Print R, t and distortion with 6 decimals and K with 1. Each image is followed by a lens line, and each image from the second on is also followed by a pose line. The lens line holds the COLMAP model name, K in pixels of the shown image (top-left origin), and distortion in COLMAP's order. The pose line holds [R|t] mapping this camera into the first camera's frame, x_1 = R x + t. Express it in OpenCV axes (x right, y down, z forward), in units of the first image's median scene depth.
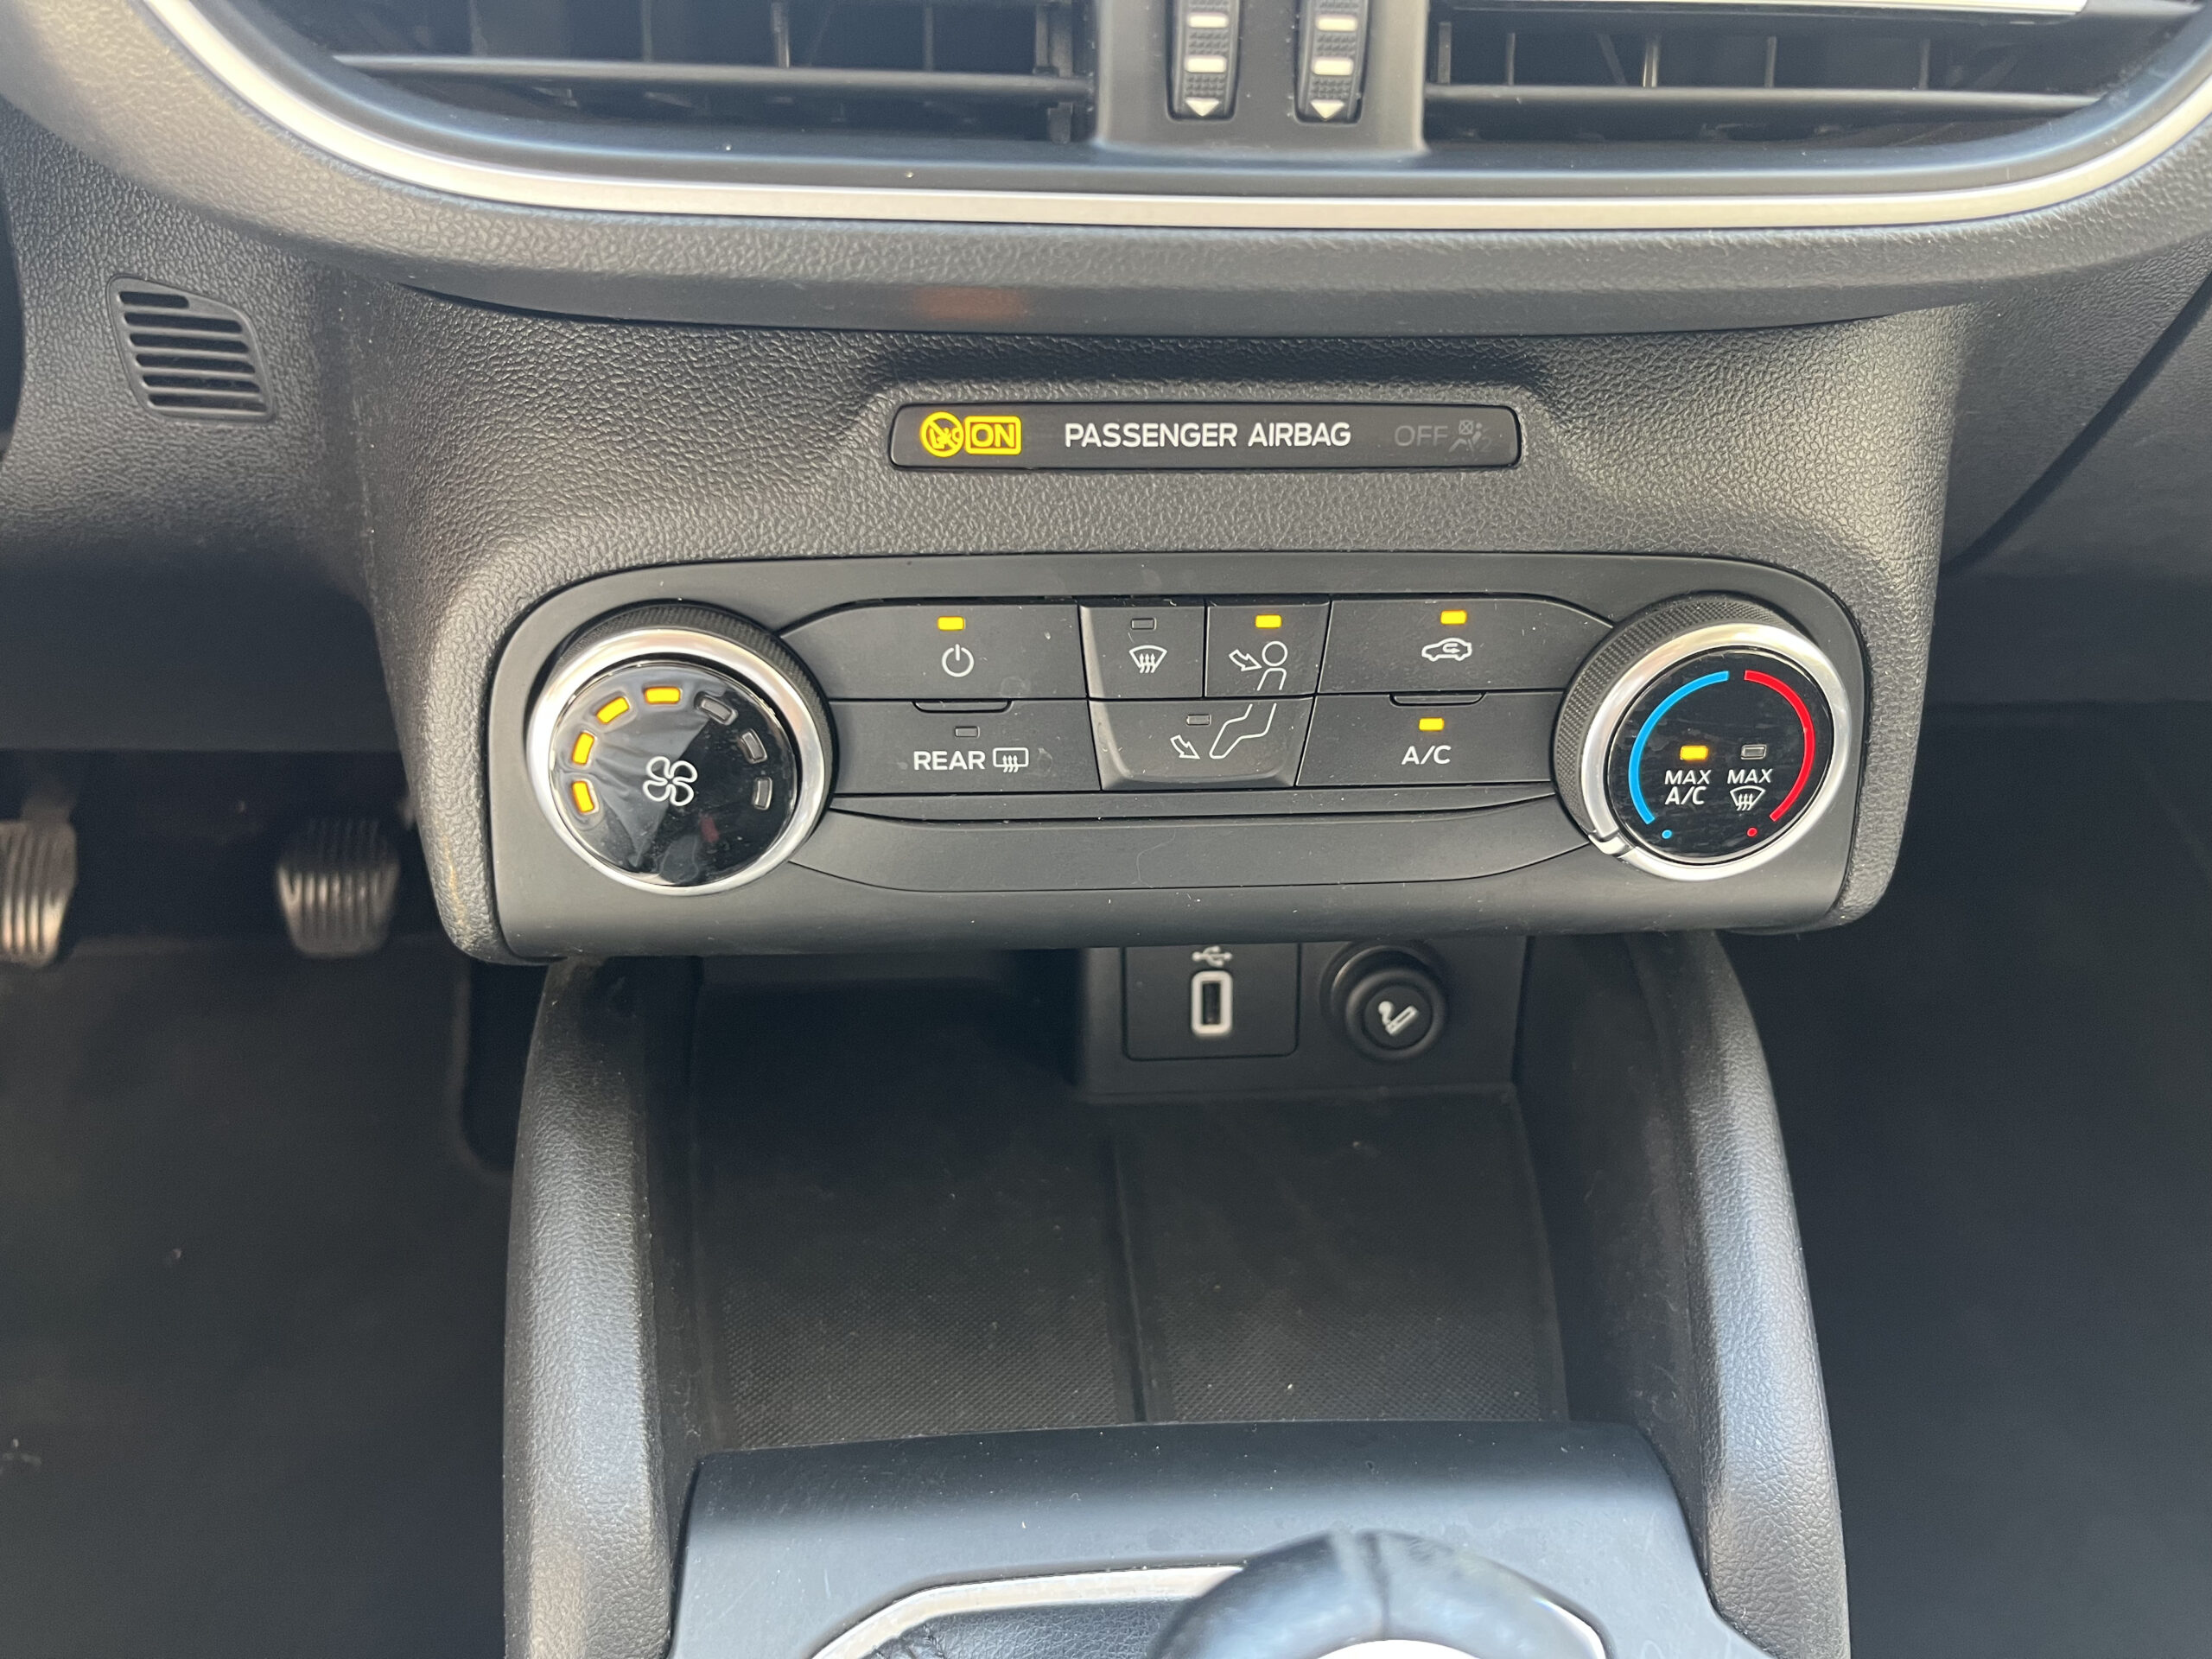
lens RADIAL K [[1689.4, 0, 1097.9], [0, 1689.4, 816.0], [0, 0, 1]] dist [0.091391, -0.136561]
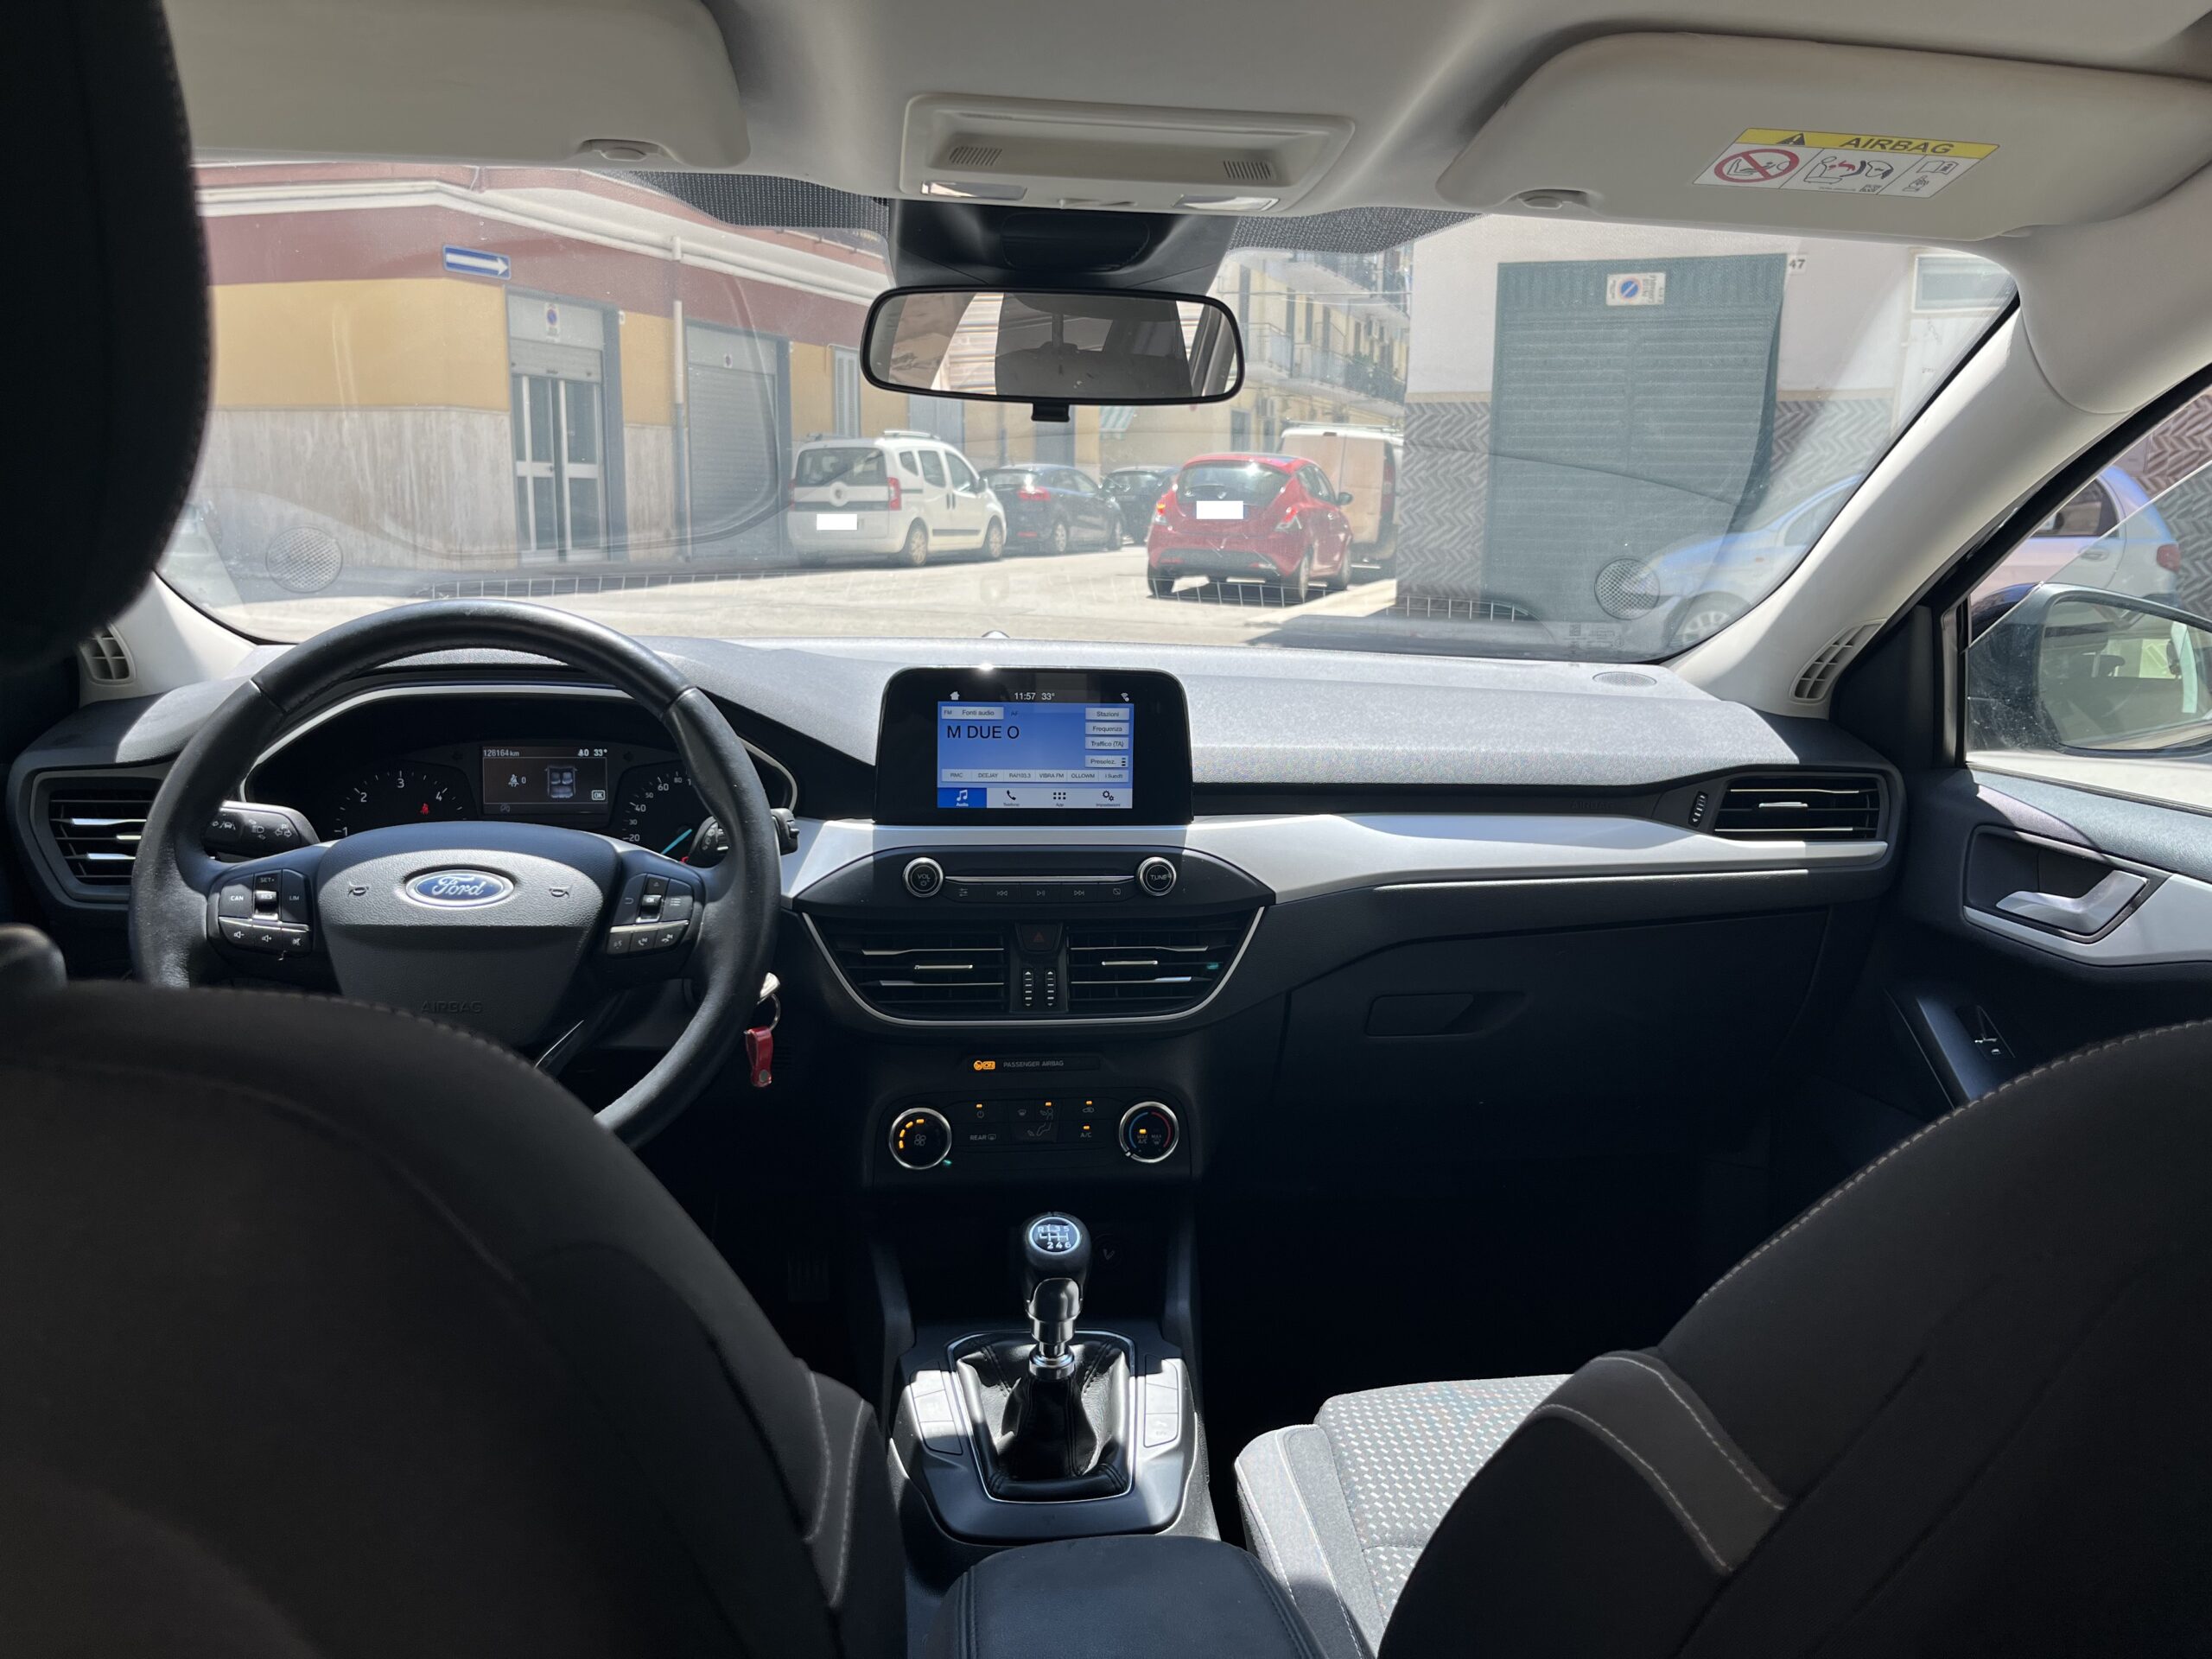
lens RADIAL K [[1691.5, 0, 1096.9], [0, 1691.5, 811.7], [0, 0, 1]] dist [0.019865, 0.003778]
pose [[0.998104, -0.015763, 0.059491, -0.027135], [0.037223, 0.924418, -0.379561, 0.880349], [-0.049011, 0.381056, 0.923252, -3.472164]]
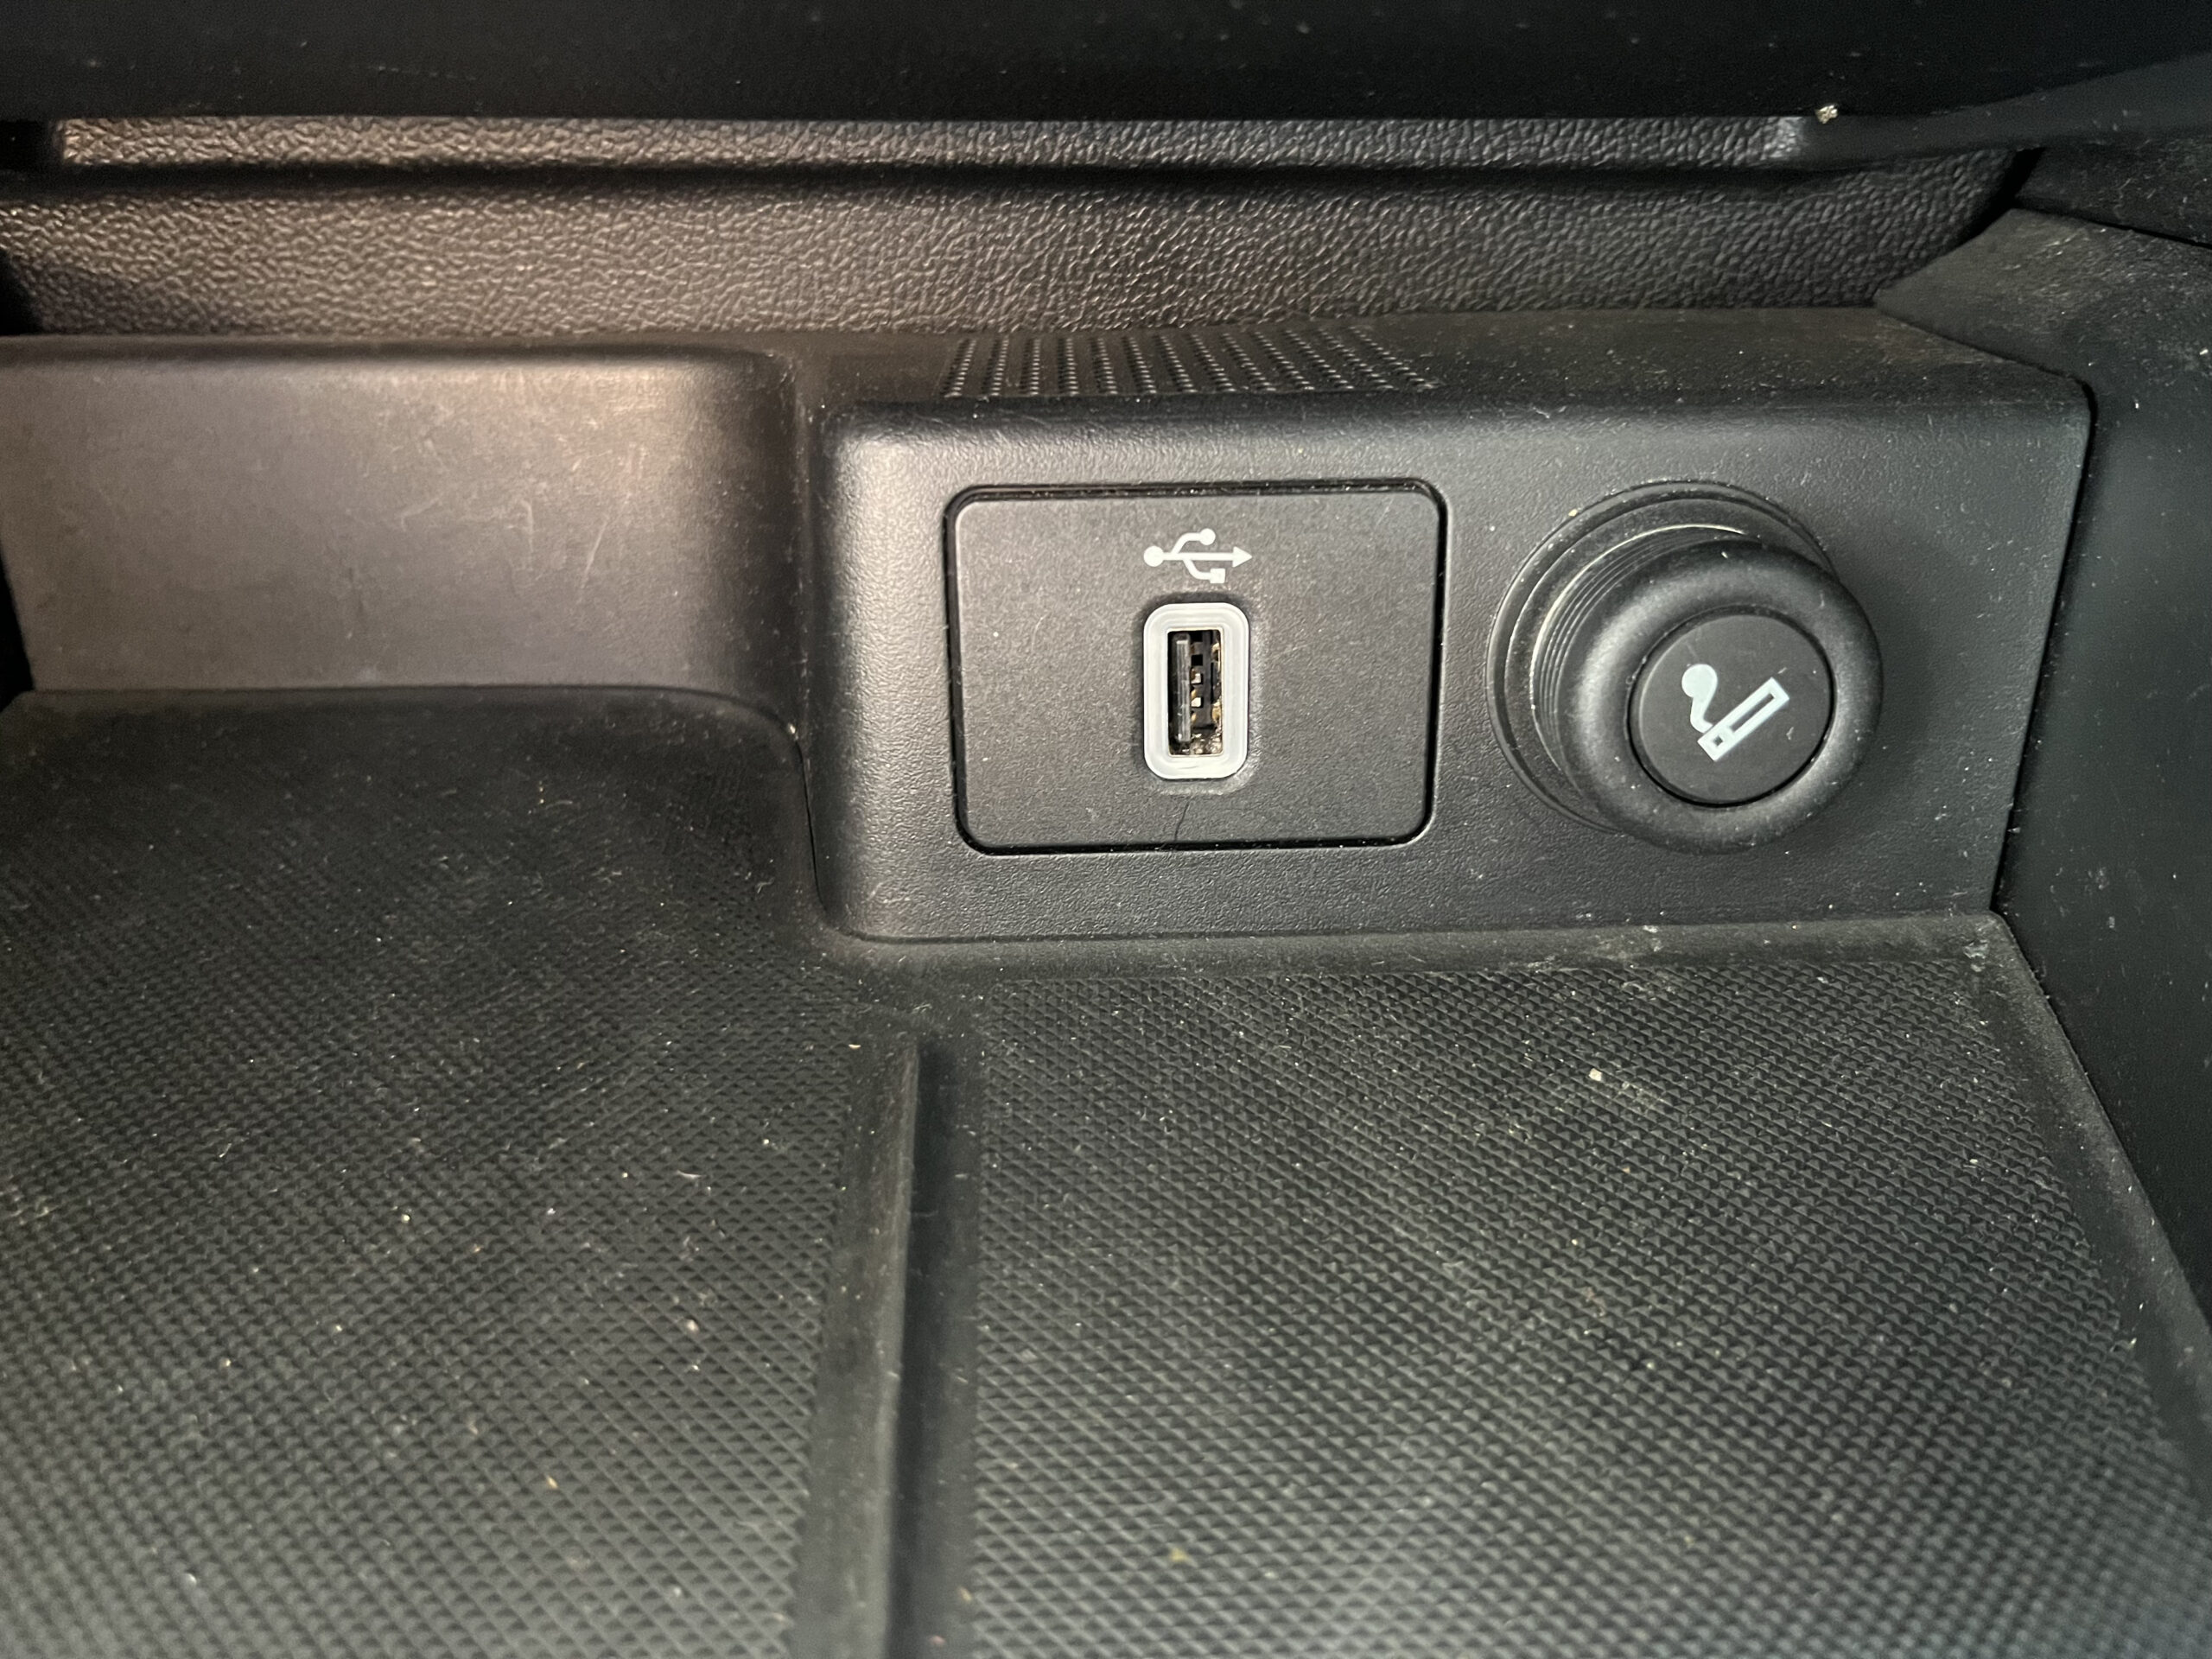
lens RADIAL K [[1689.4, 0, 1097.9], [0, 1689.4, 816.0], [0, 0, 1]] dist [0.091391, -0.136561]
pose [[0.999631, -0.000324, -0.027159, 0.066188], [0.001333, 0.999309, 0.037139, 0.146409], [0.027129, -0.037162, 0.998941, 0.748899]]
